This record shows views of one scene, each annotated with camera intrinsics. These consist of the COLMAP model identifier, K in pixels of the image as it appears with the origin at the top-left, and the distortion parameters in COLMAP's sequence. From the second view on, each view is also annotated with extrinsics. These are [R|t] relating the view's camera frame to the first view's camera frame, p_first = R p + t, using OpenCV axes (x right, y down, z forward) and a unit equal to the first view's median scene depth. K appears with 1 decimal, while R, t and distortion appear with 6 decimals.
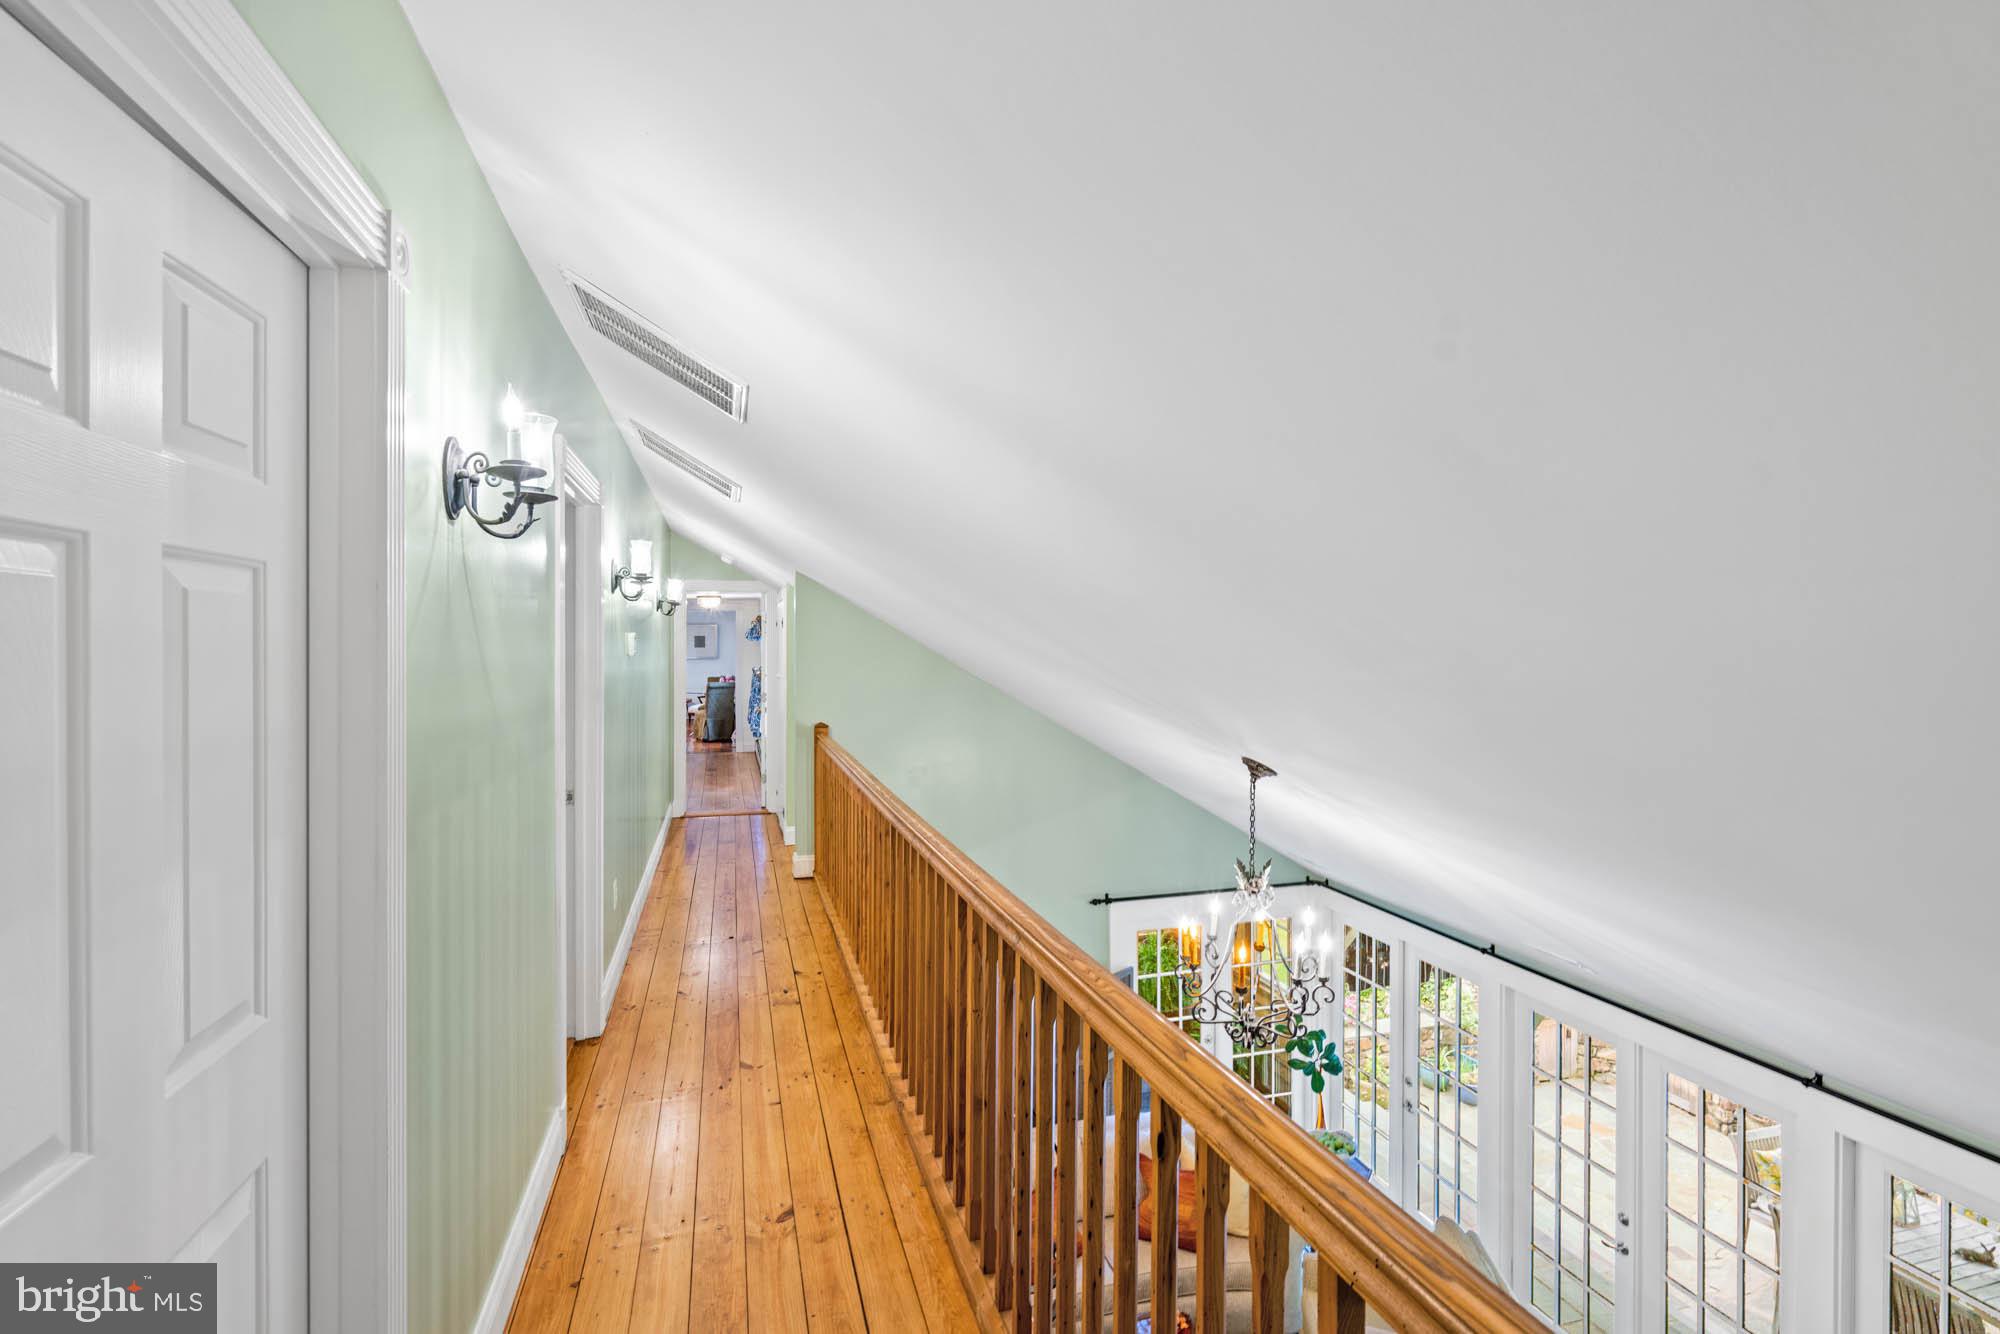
lens RADIAL K [[904.7, 0, 1001.0], [0, 904.7, 653.3], [0, 0, 1]] dist [-0.011024, 0.001454]
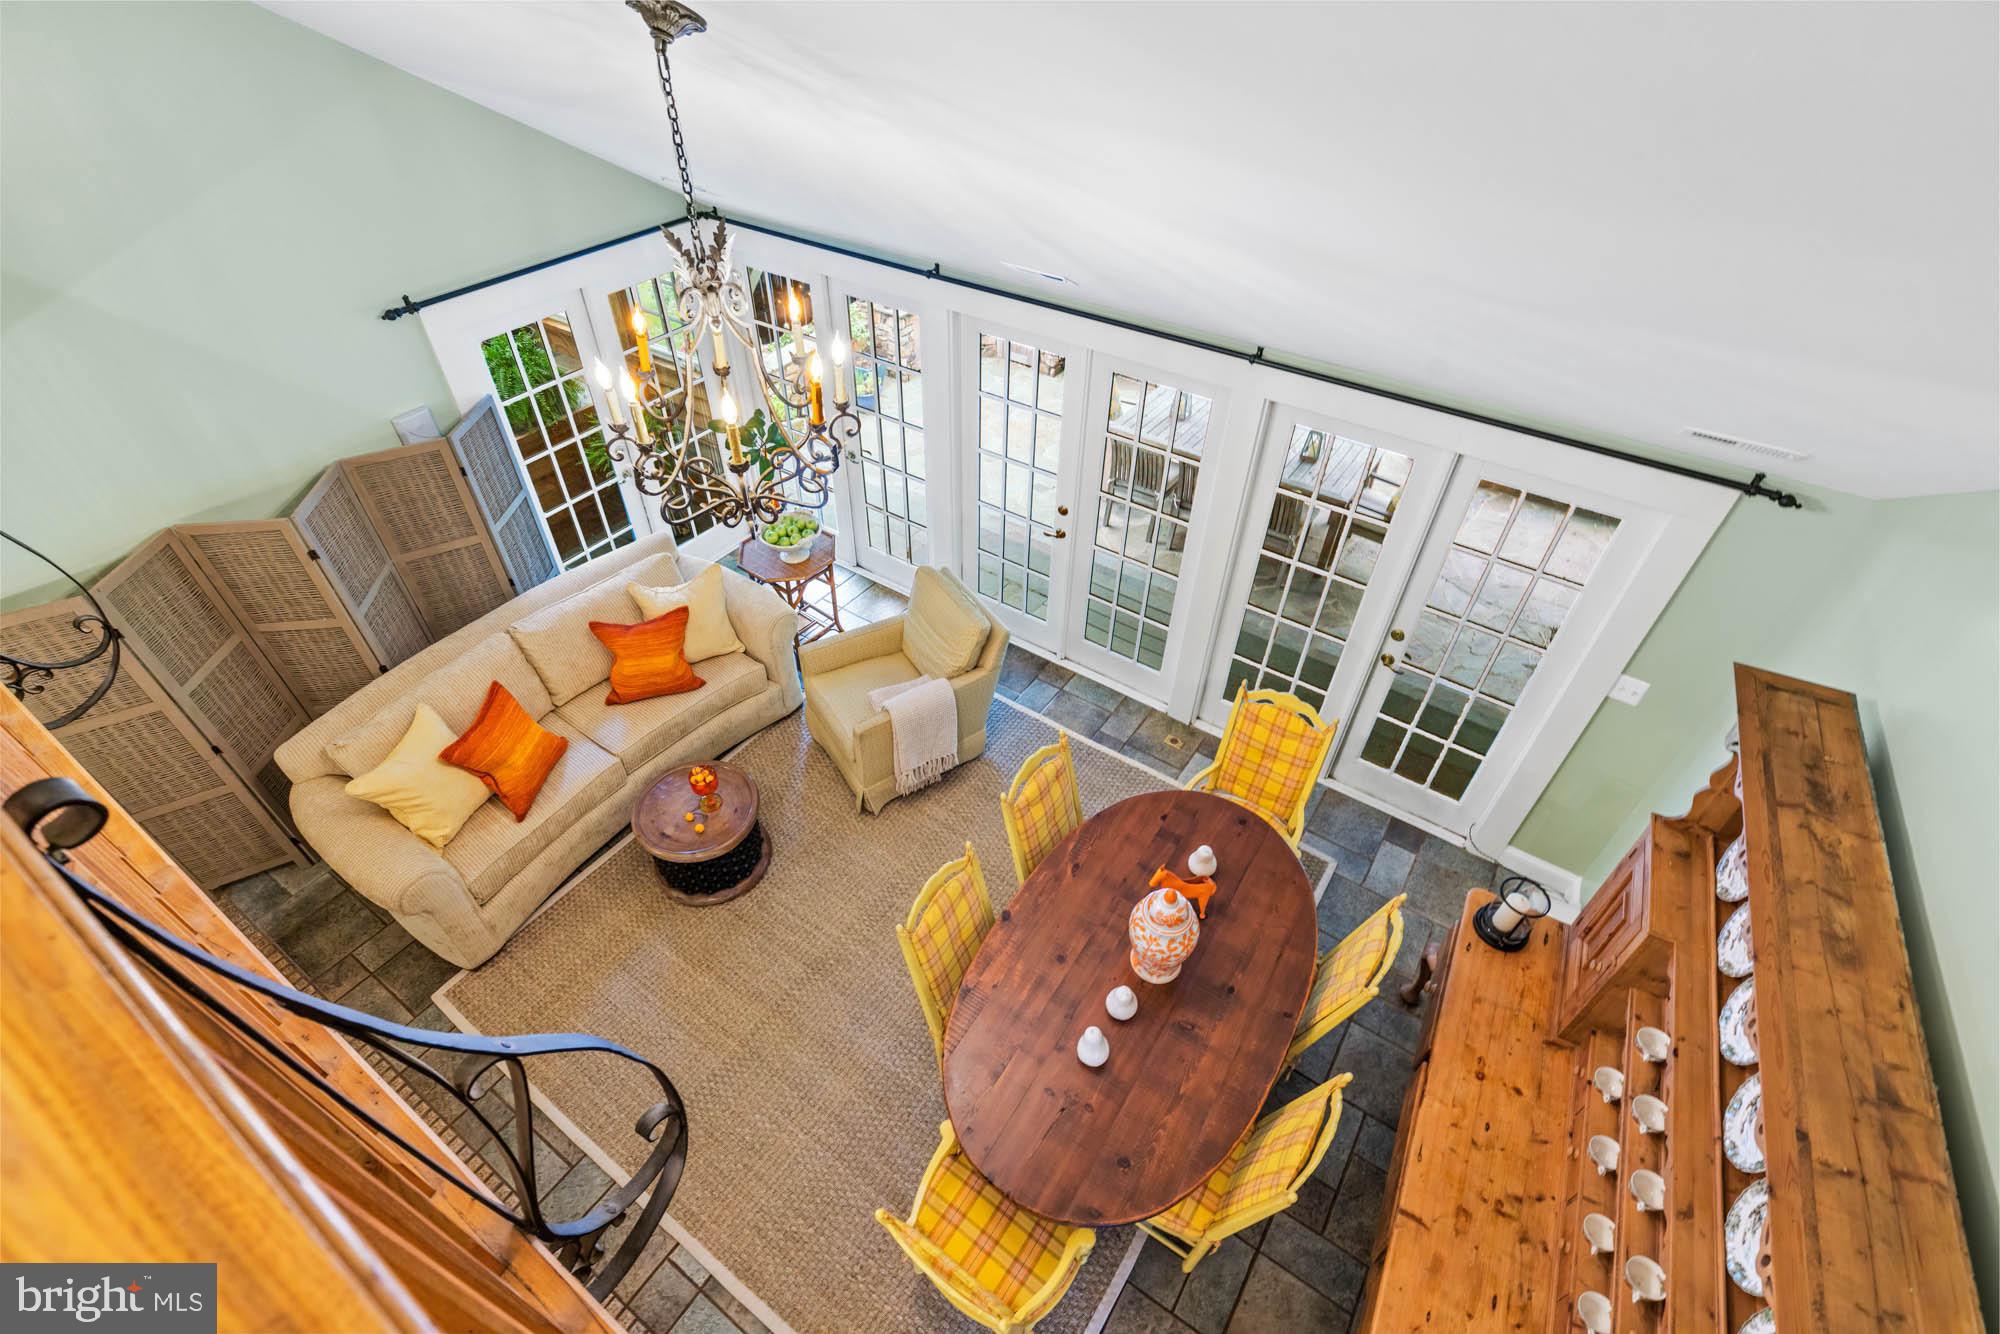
lens RADIAL K [[904.7, 0, 995.3], [0, 904.7, 663.4], [0, 0, 1]] dist [-0.011024, 0.001454]
pose [[0.774647, -0.416280, 0.476059, 0.034011], [-0.007110, 0.747009, 0.664775, 0.040768], [-0.632353, -0.518351, 0.575709, 0.271910]]
